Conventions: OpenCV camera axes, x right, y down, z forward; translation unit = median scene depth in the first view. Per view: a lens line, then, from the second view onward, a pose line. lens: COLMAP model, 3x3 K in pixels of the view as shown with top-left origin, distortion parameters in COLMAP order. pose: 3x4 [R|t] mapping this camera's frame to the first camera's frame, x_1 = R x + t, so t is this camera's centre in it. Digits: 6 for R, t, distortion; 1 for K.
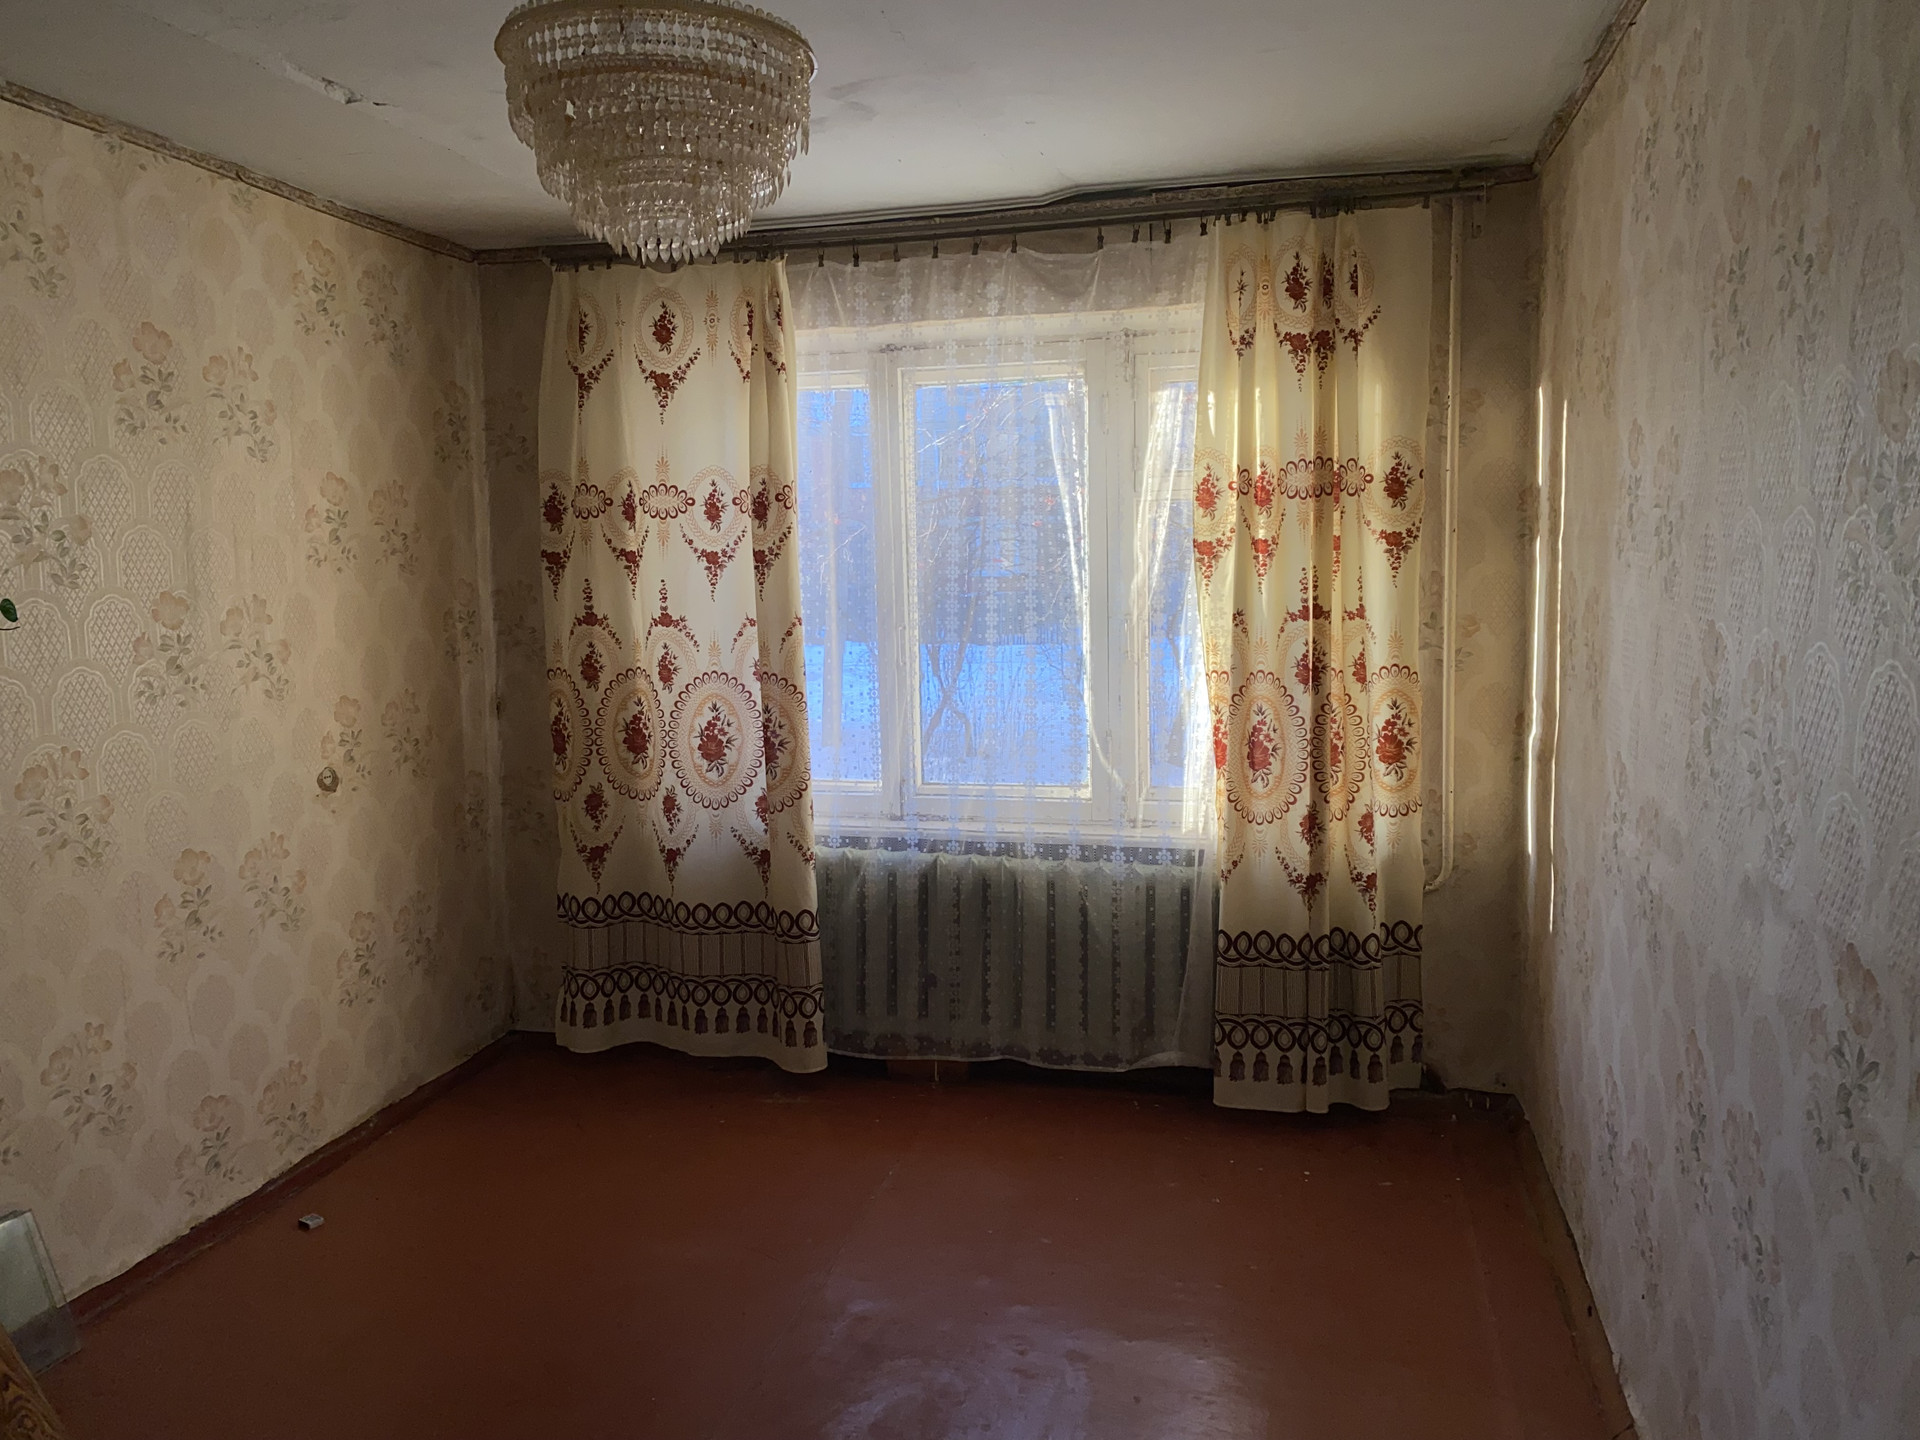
lens RADIAL K [[1479.3, 0, 954.7], [0, 1479.3, 716.2], [0, 0, 1]] dist [0.044932, -0.032884]
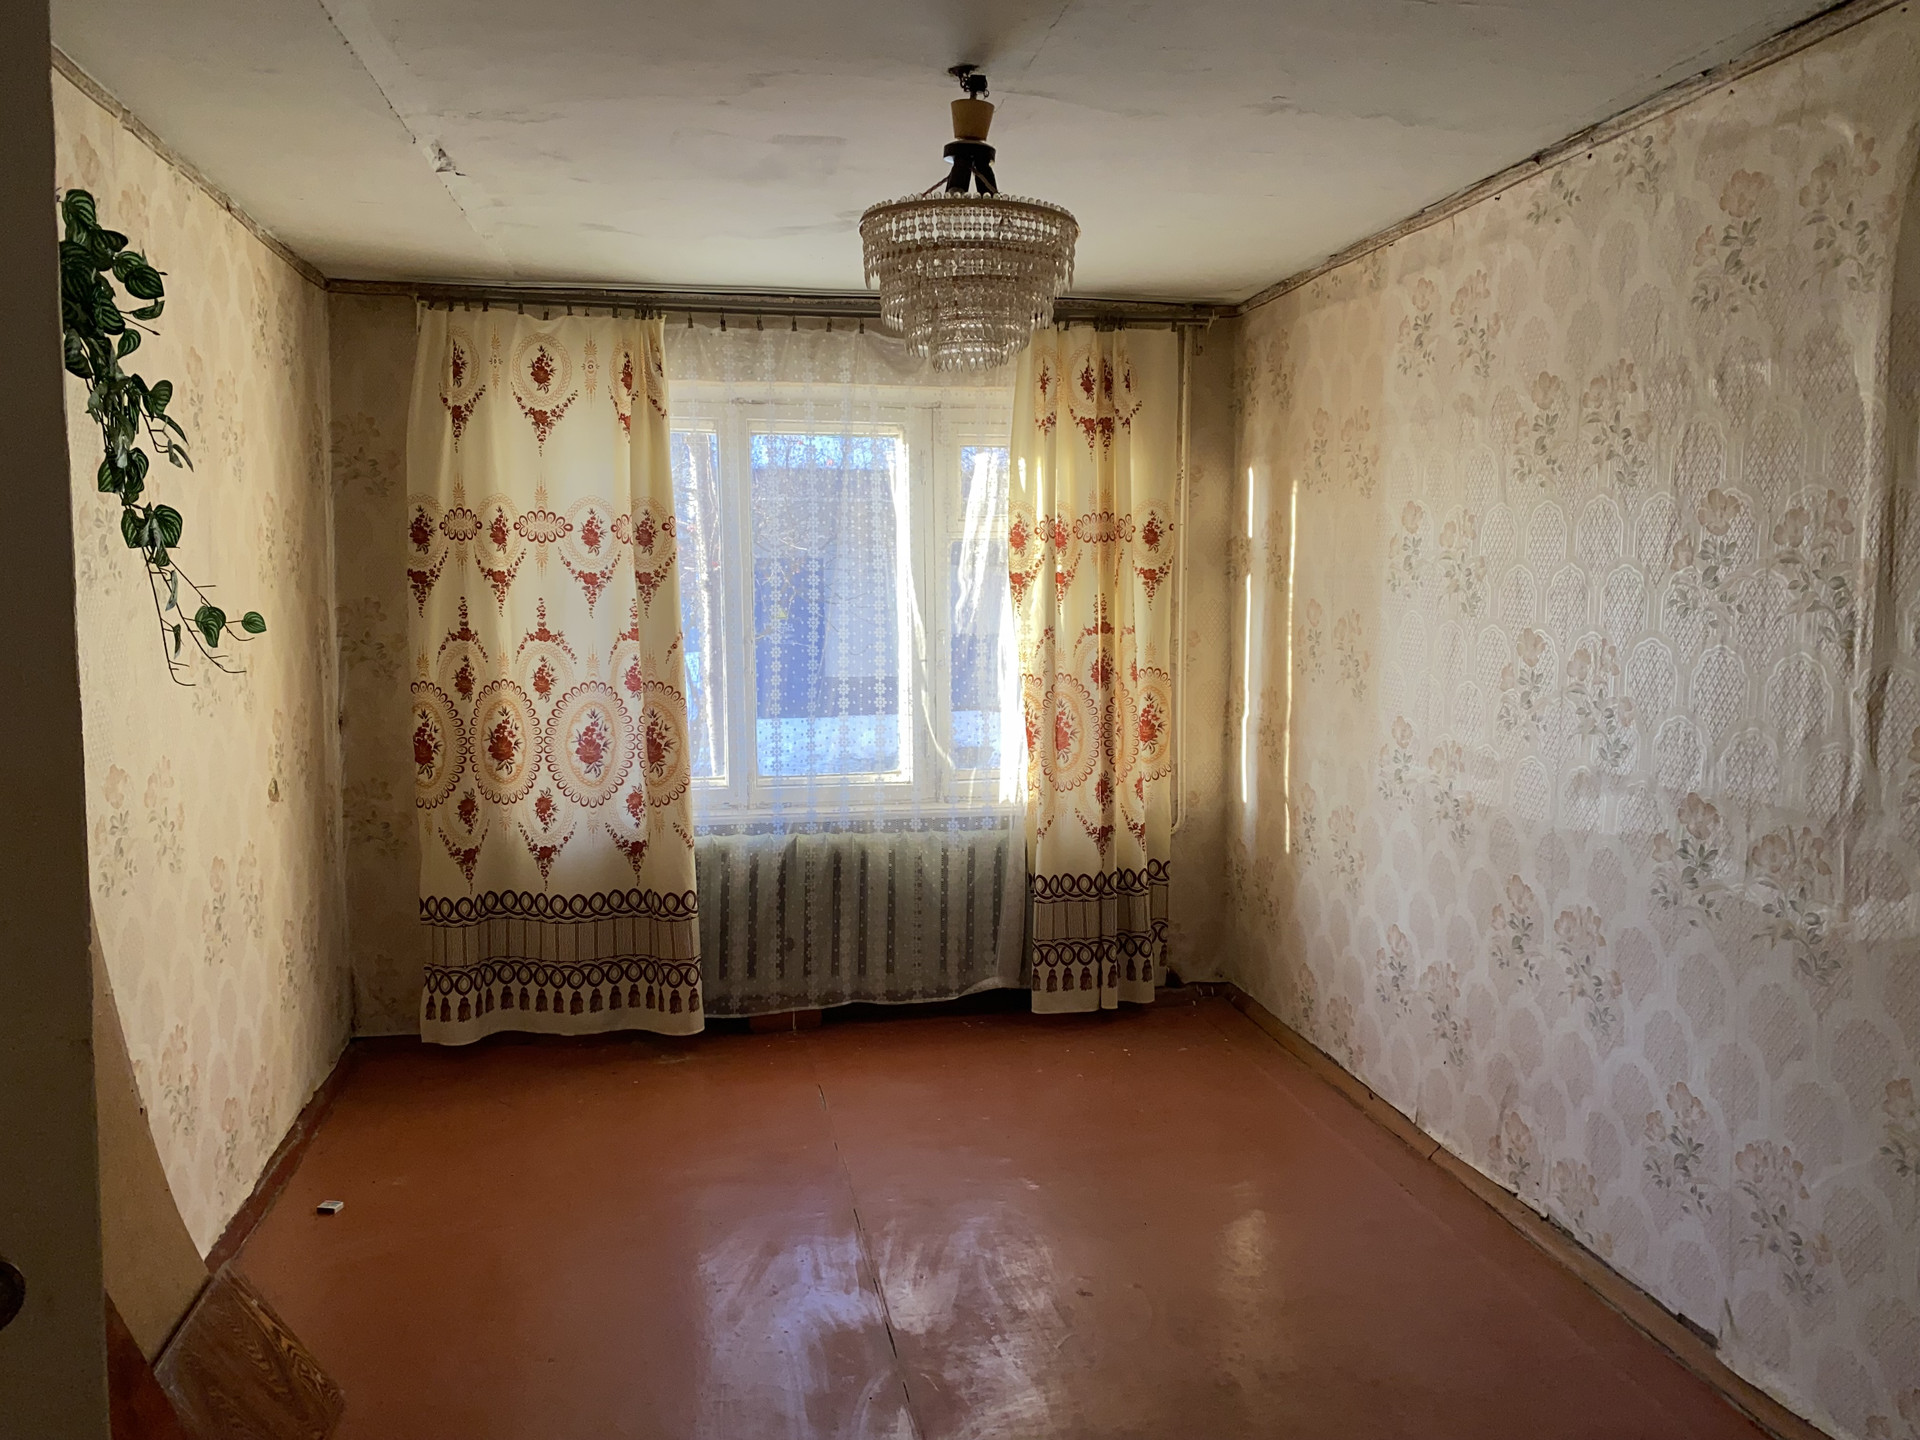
lens RADIAL K [[1479.3, 0, 974.2], [0, 1479.3, 714.6], [0, 0, 1]] dist [0.044932, -0.032884]
pose [[0.900511, -0.024448, 0.434144, -0.397722], [0.032299, 0.999421, -0.010716, 0.015714], [-0.433631, 0.023673, 0.900780, -0.123413]]
